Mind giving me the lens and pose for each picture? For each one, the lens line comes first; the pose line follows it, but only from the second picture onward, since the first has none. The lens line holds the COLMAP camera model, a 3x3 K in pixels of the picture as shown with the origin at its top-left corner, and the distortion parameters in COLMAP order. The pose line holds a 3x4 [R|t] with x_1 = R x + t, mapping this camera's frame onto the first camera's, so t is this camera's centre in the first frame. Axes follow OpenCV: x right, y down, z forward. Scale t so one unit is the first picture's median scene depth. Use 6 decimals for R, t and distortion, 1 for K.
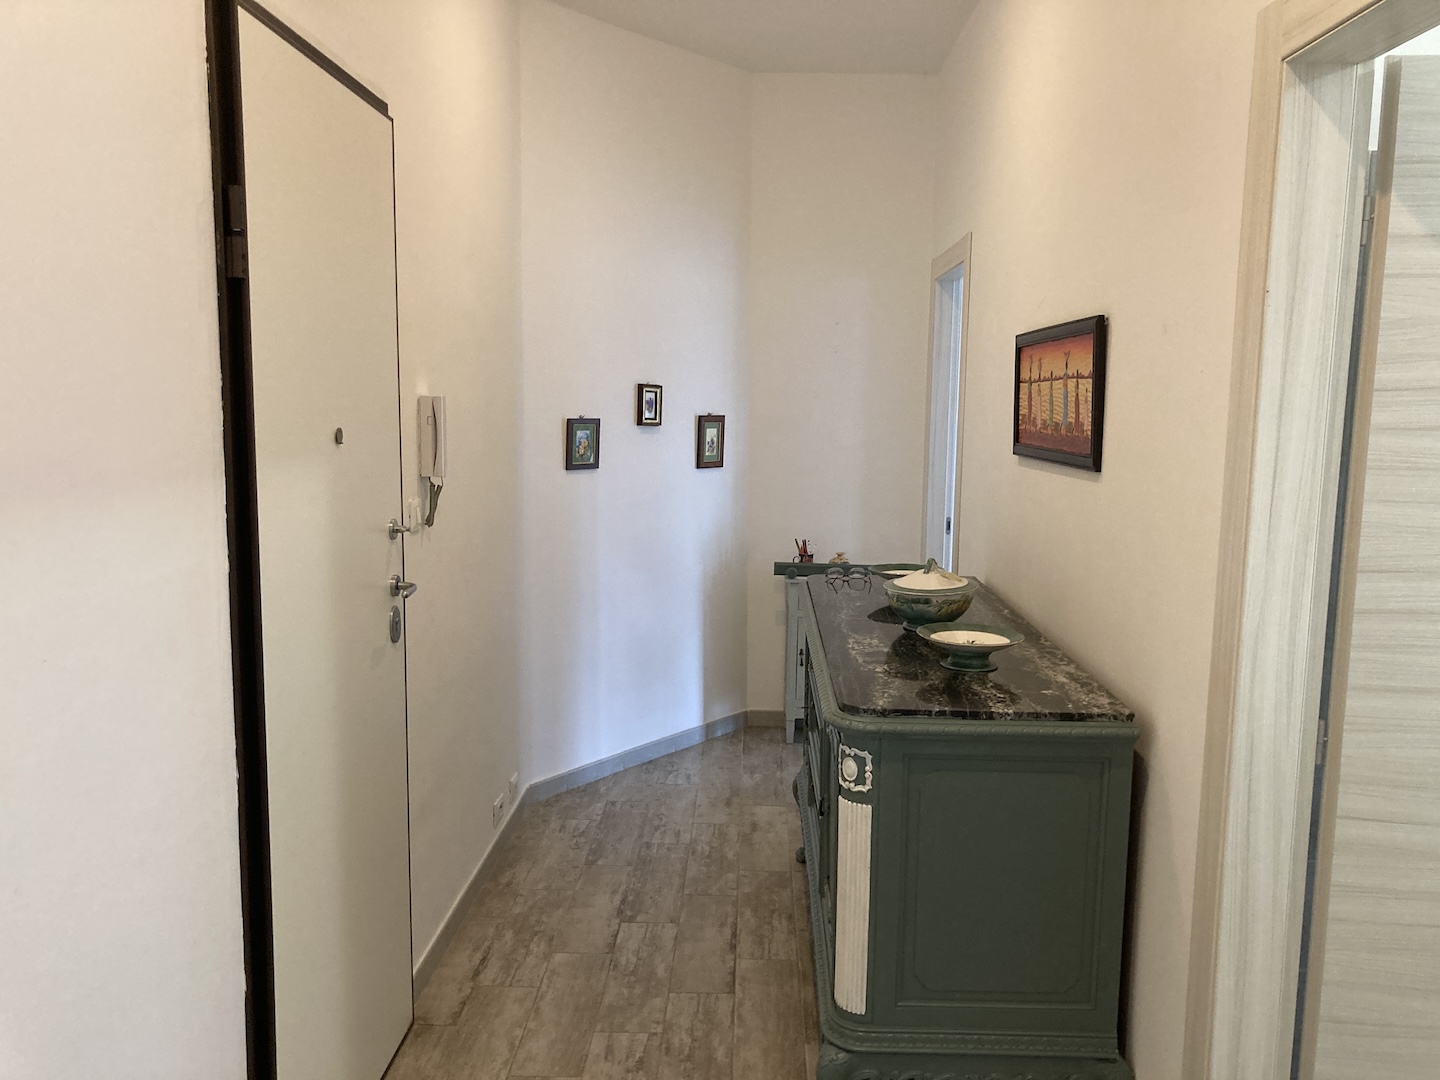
lens RADIAL K [[1187.5, 0, 719.4], [0, 1187.5, 539.4], [0, 0, 1]] dist [0.056520, -0.064188]
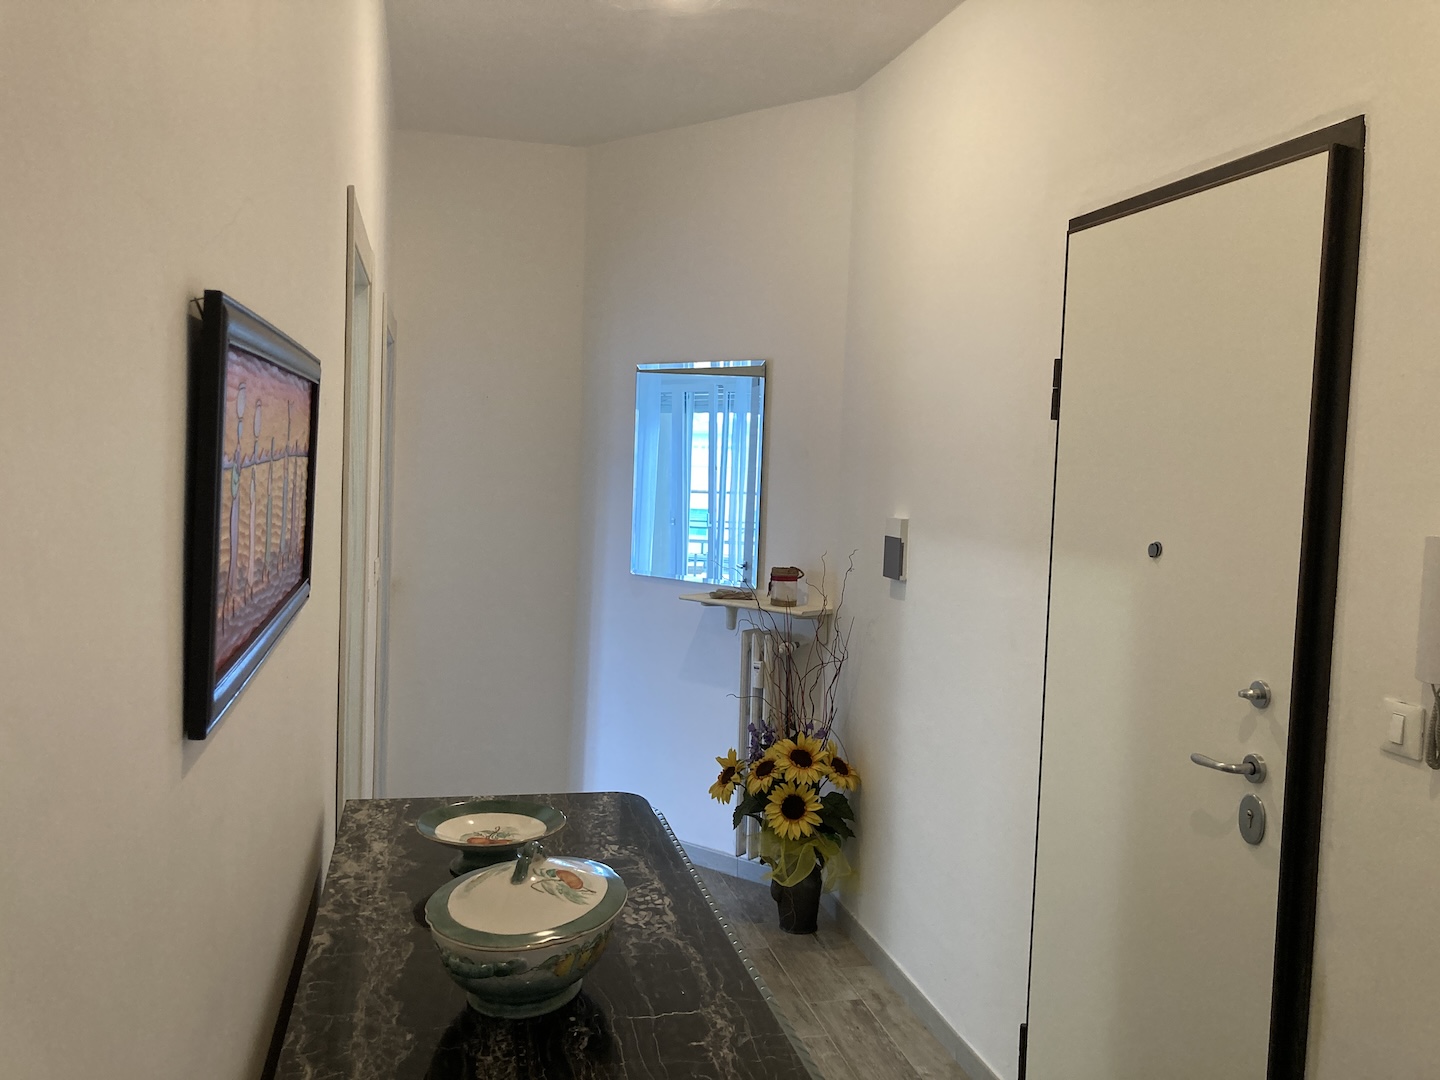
lens RADIAL K [[1187.5, 0, 719.0], [0, 1187.5, 538.9], [0, 0, 1]] dist [0.056520, -0.064188]
pose [[-0.964183, -0.024133, -0.264139, 0.301701], [-0.081010, 0.975061, 0.206625, -0.273301], [0.252565, 0.220623, -0.942092, 1.853076]]
